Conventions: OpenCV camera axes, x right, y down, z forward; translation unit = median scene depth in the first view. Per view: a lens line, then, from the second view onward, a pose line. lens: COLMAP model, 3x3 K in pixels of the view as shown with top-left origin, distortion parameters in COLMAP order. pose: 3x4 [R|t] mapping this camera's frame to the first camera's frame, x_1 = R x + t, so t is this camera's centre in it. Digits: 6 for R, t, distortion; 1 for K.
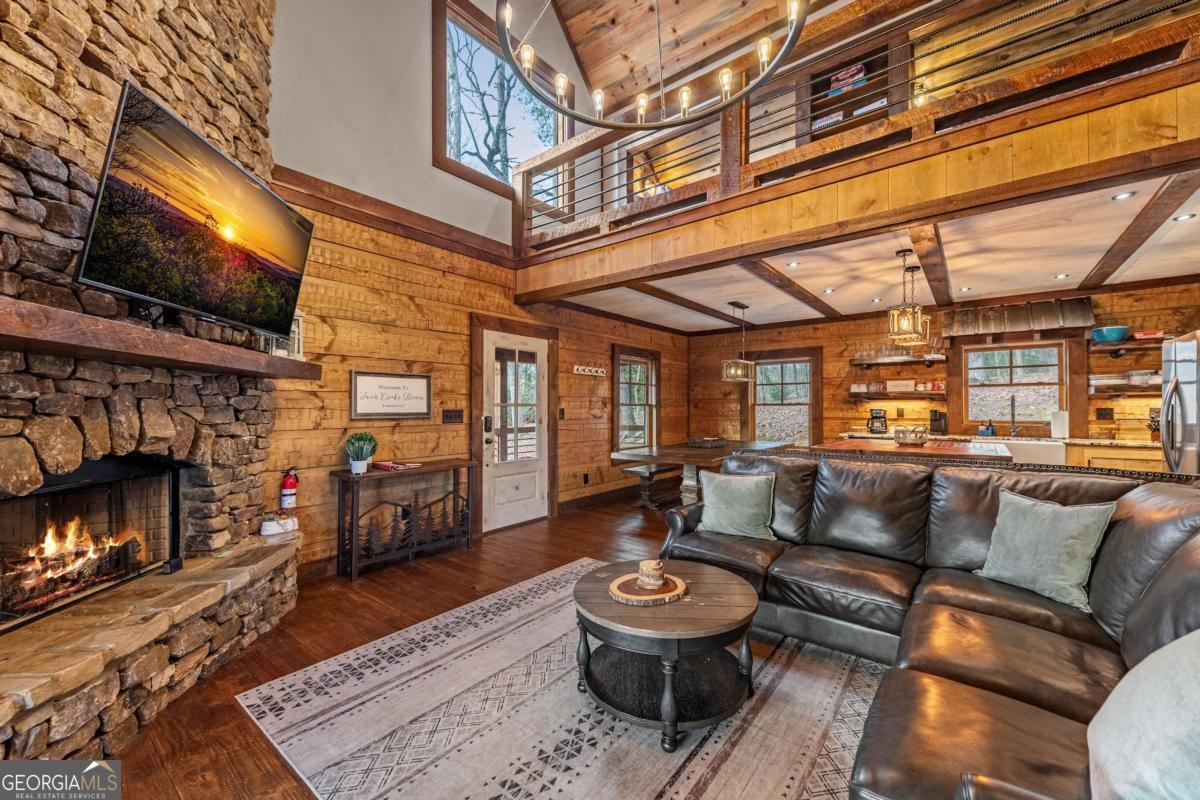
lens RADIAL K [[467.3, 0, 600.0], [0, 467.3, 403.8], [0, 0, 1]] dist [0.000818, -0.000246]
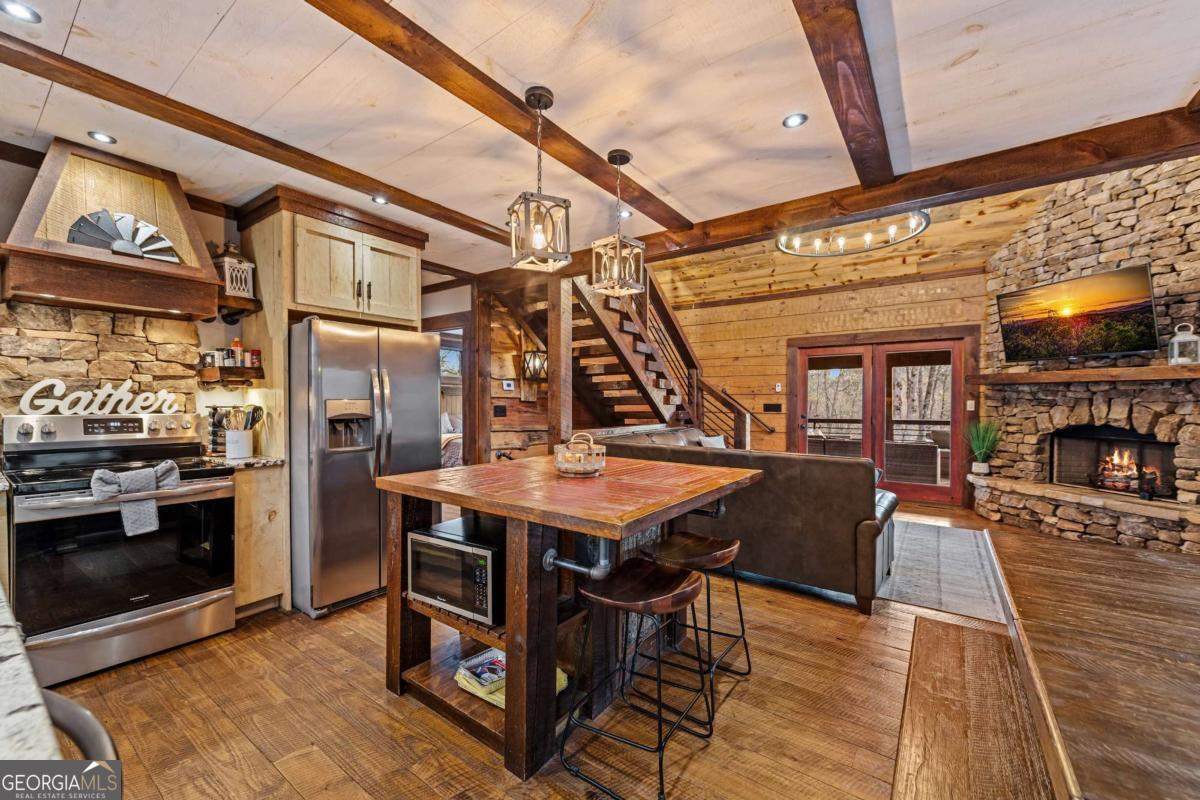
lens RADIAL K [[468.5, 0, 603.8], [0, 468.5, 407.6], [0, 0, 1]] dist [0.008496, -0.002312]
pose [[-0.998721, 0.000298, -0.050568, 0.508154], [0.000038, 0.999987, 0.005150, 0.007364], [0.050569, 0.005142, -0.998707, 1.179108]]
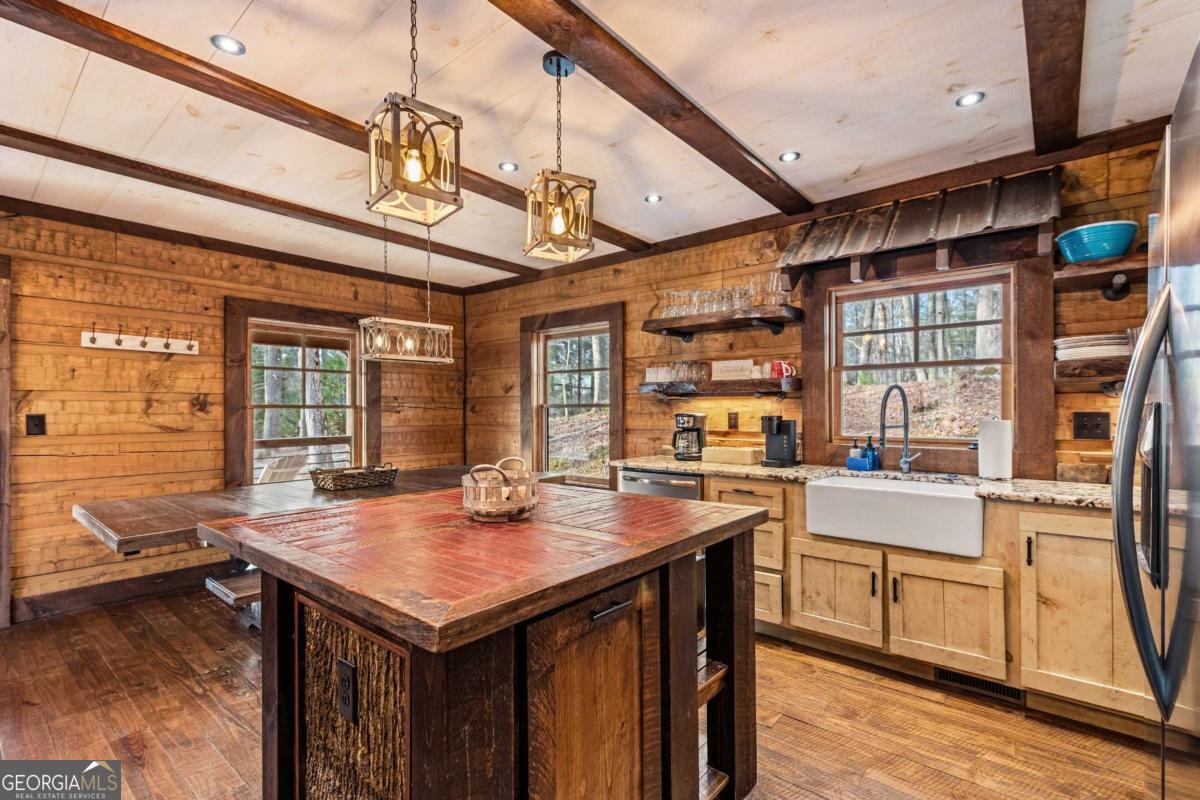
lens RADIAL K [[541.4, 0, 599.0], [0, 541.4, 410.3], [0, 0, 1]] dist [0.004452, -0.000611]
pose [[0.999722, -0.001260, -0.023541, 0.576692], [0.001473, 0.999958, 0.009030, 0.001482], [0.023529, -0.009062, 0.999682, 0.435433]]
